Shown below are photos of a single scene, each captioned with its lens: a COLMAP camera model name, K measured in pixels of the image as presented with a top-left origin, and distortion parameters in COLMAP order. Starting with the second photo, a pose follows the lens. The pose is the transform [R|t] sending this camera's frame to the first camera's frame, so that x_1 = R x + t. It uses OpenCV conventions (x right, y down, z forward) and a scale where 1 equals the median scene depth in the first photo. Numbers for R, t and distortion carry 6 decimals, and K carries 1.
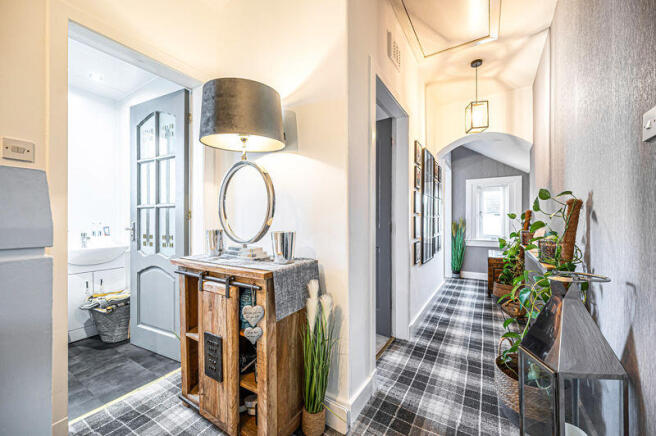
lens RADIAL K [[260.2, 0, 326.2], [0, 260.2, 219.3], [0, 0, 1]] dist [-0.003963, -0.000165]
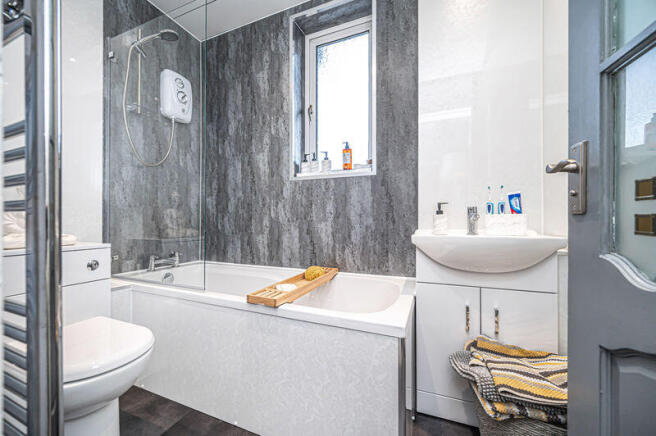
lens RADIAL K [[260.2, 0, 325.0], [0, 260.2, 223.2], [0, 0, 1]] dist [-0.003963, -0.000165]
pose [[0.155217, 0.001009, -0.987880, -0.501824], [-0.001872, 0.999998, 0.000727, 0.091151], [0.987879, 0.001737, 0.155219, 0.672643]]
